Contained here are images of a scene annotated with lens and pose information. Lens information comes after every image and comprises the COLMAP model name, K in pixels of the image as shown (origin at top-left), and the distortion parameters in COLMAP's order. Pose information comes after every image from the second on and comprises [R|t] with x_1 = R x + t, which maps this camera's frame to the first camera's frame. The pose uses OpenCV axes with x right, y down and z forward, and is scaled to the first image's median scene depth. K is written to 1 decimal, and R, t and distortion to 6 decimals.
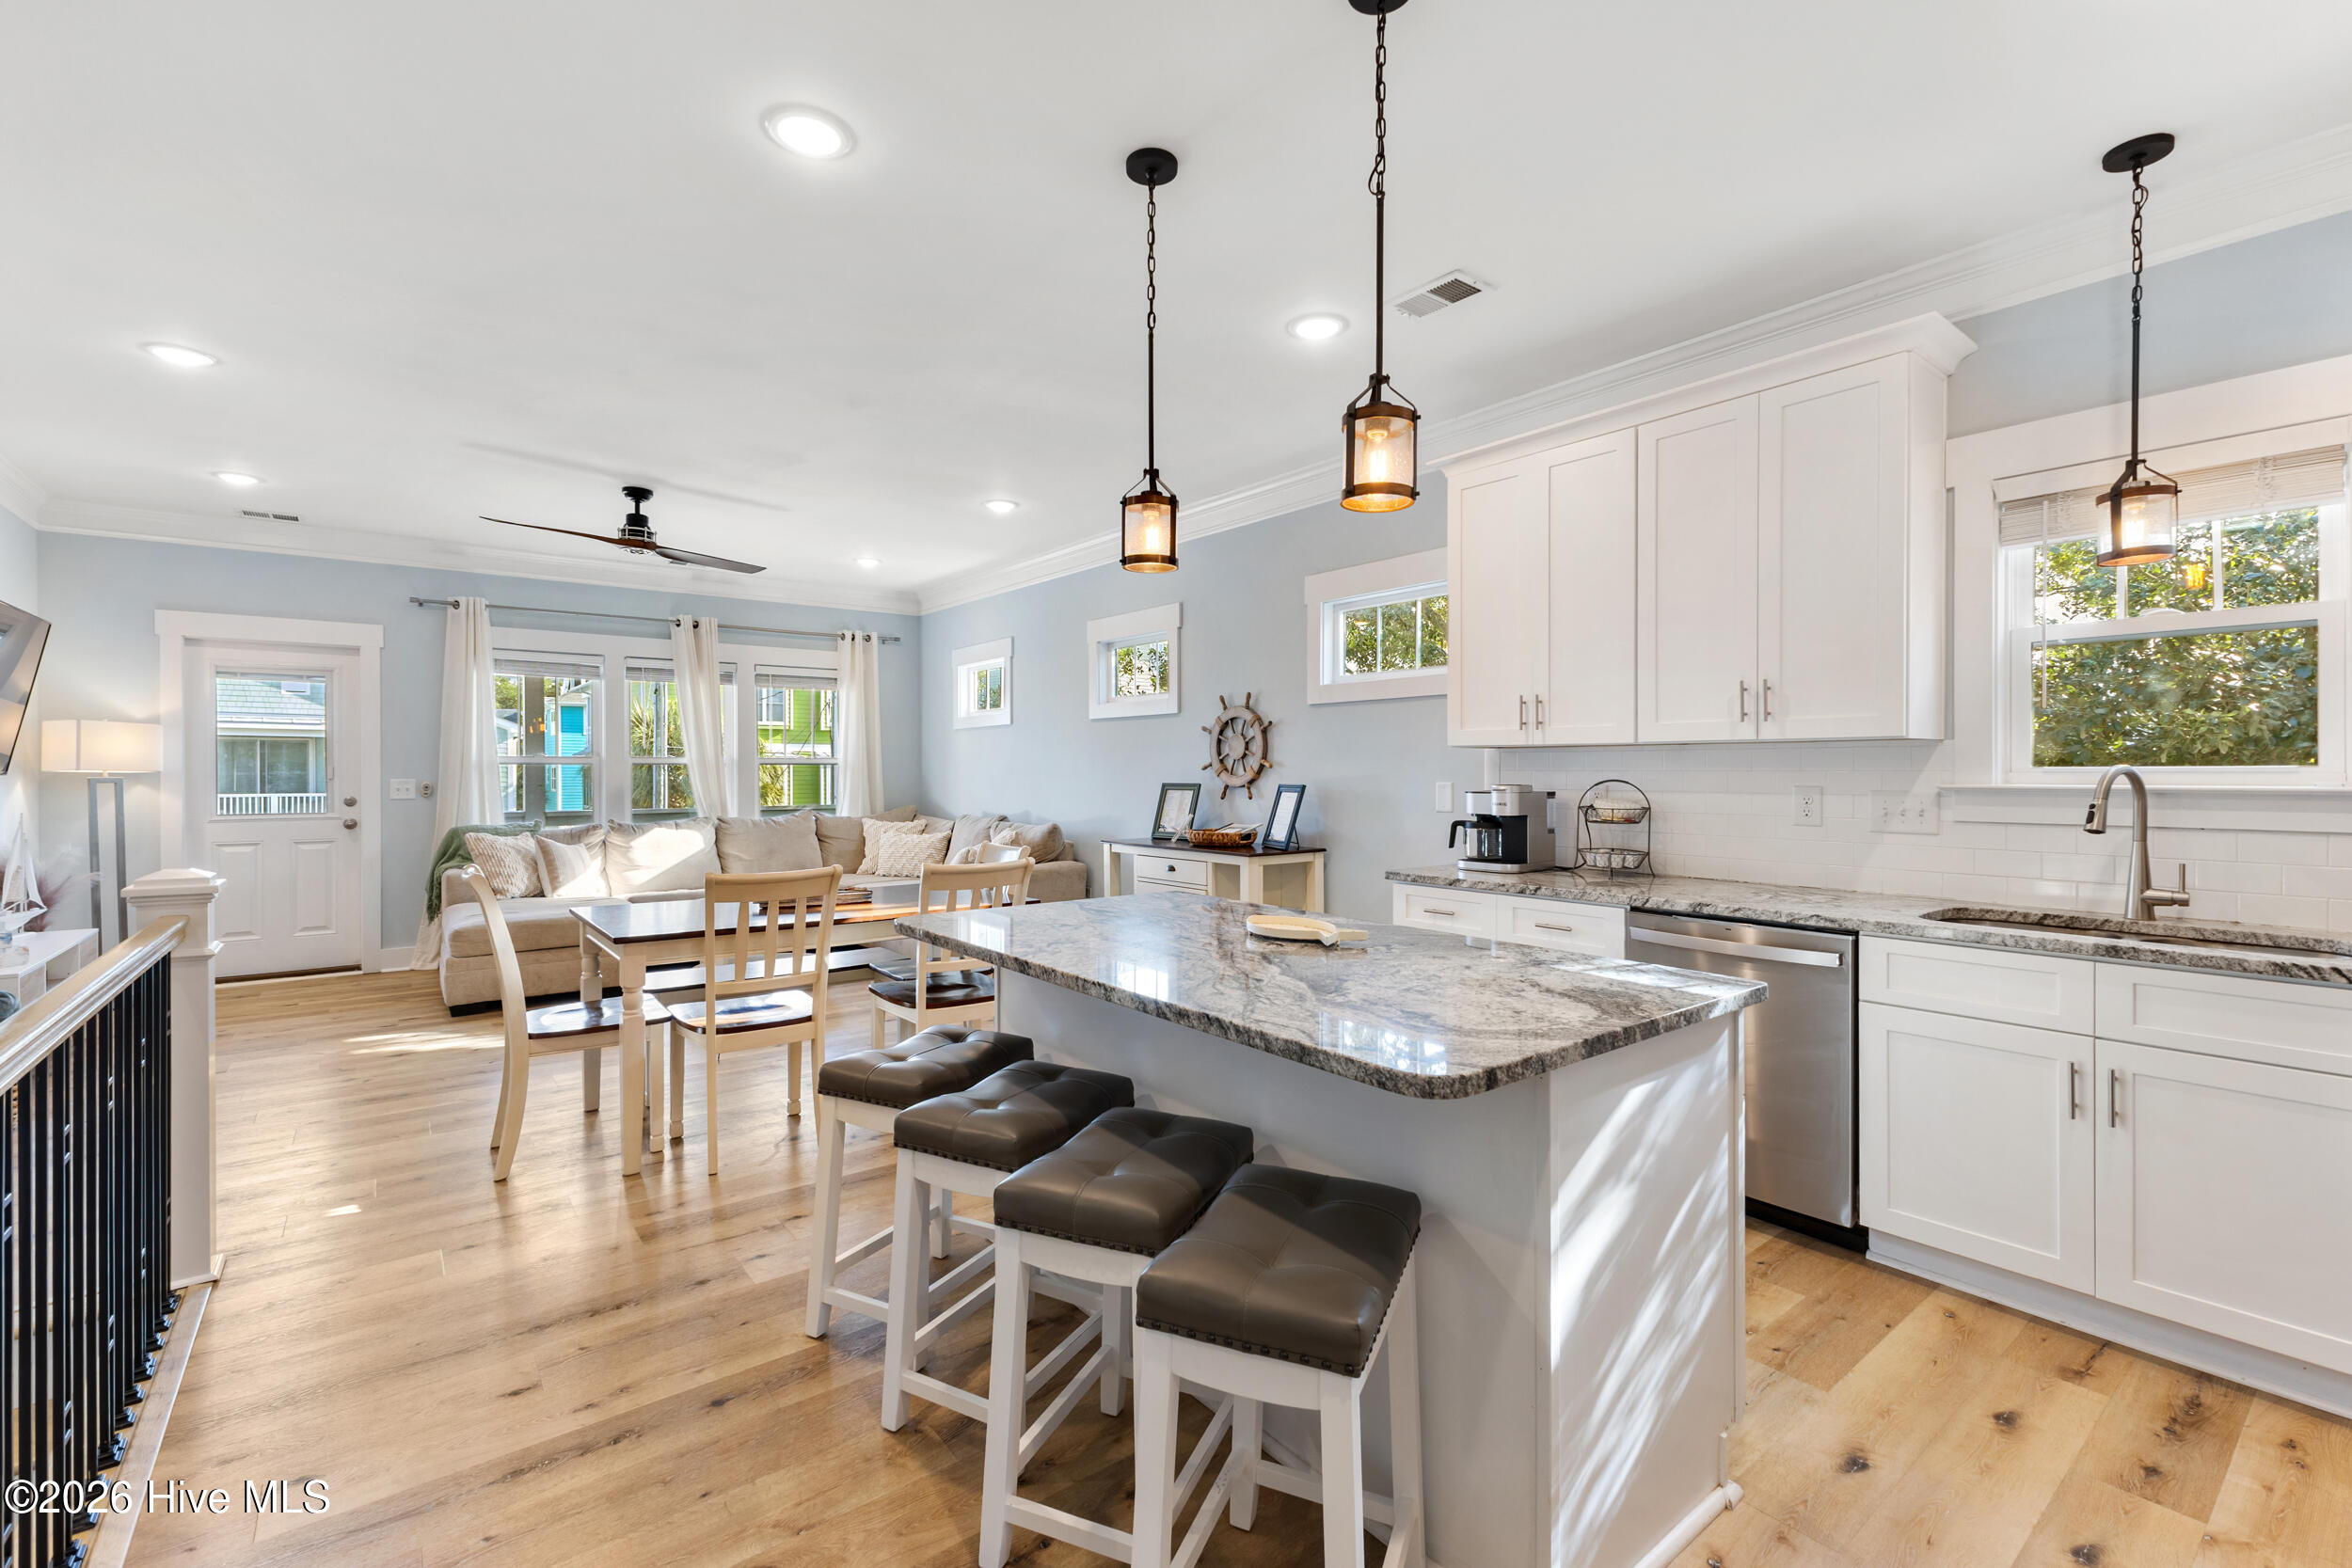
lens RADIAL K [[1009.2, 0, 1175.1], [0, 1009.2, 778.1], [0, 0, 1]] dist [0.009207, -0.000493]
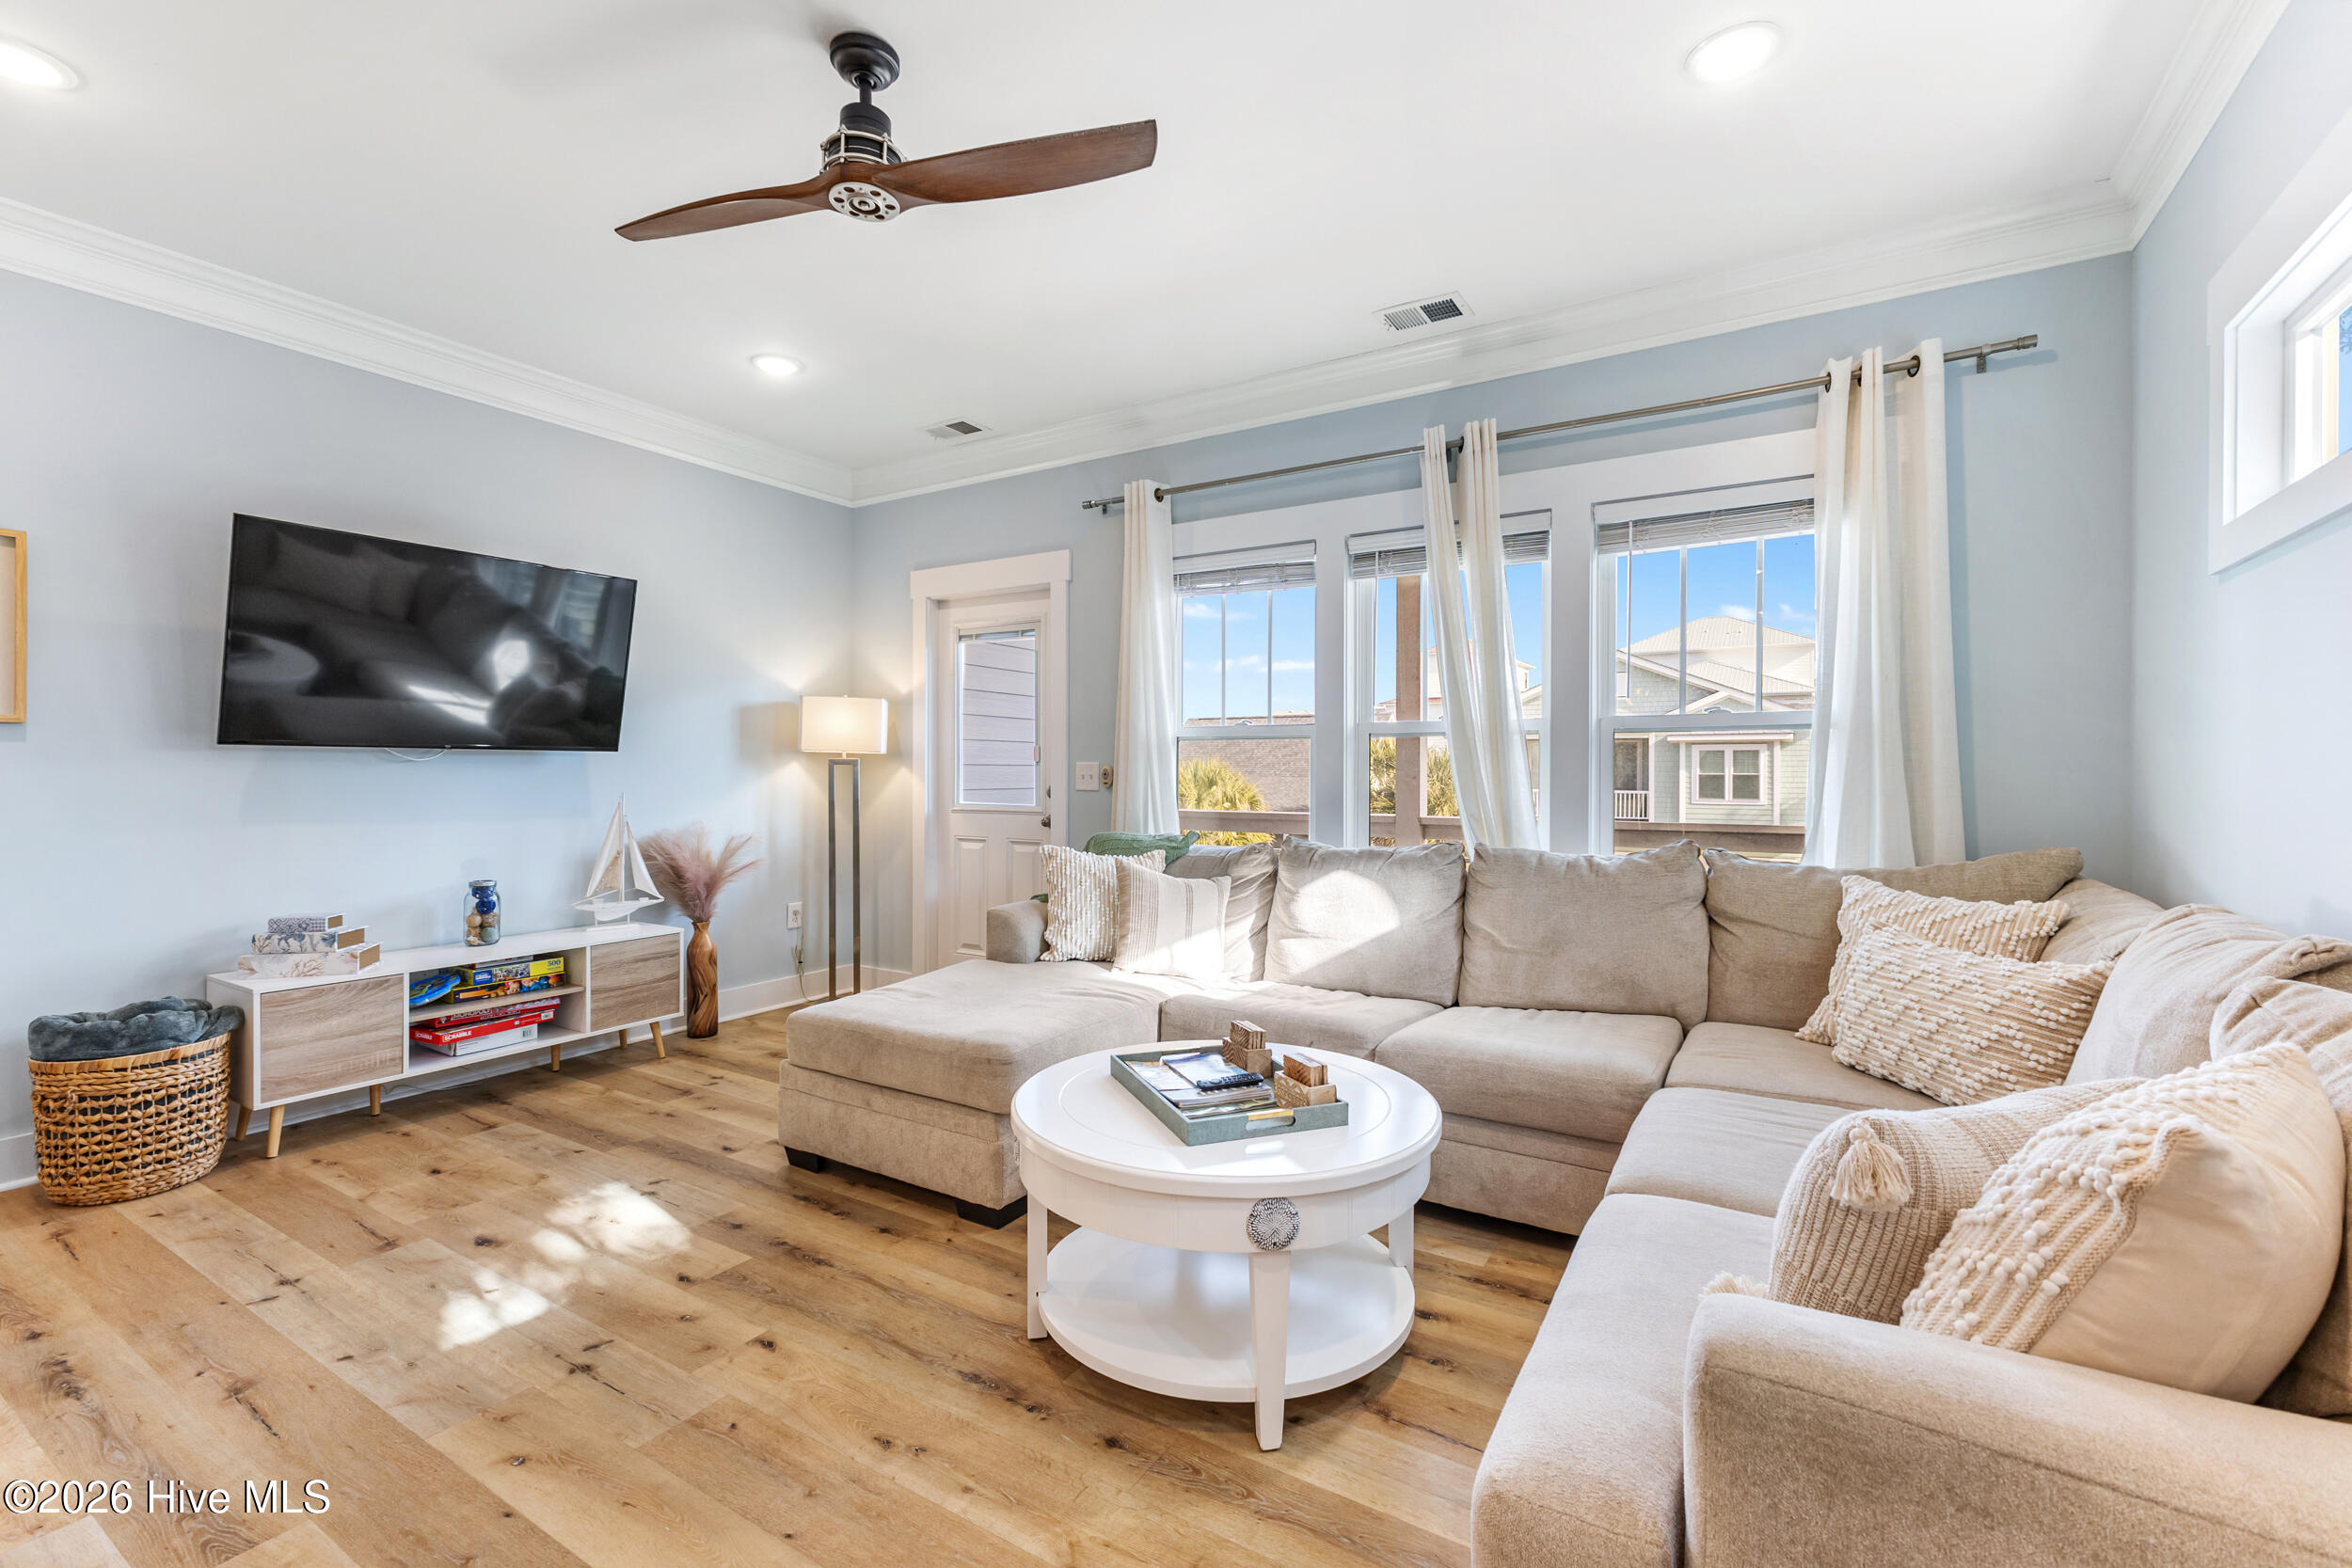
lens RADIAL K [[1004.7, 0, 1177.0], [0, 1004.7, 779.3], [0, 0, 1]] dist [0.008641, -0.000114]
pose [[0.348647, 0.010034, -0.937200, -0.092684], [-0.010114, 0.999925, 0.006943, 0.009241], [0.937199, 0.007059, 0.348723, 0.964003]]
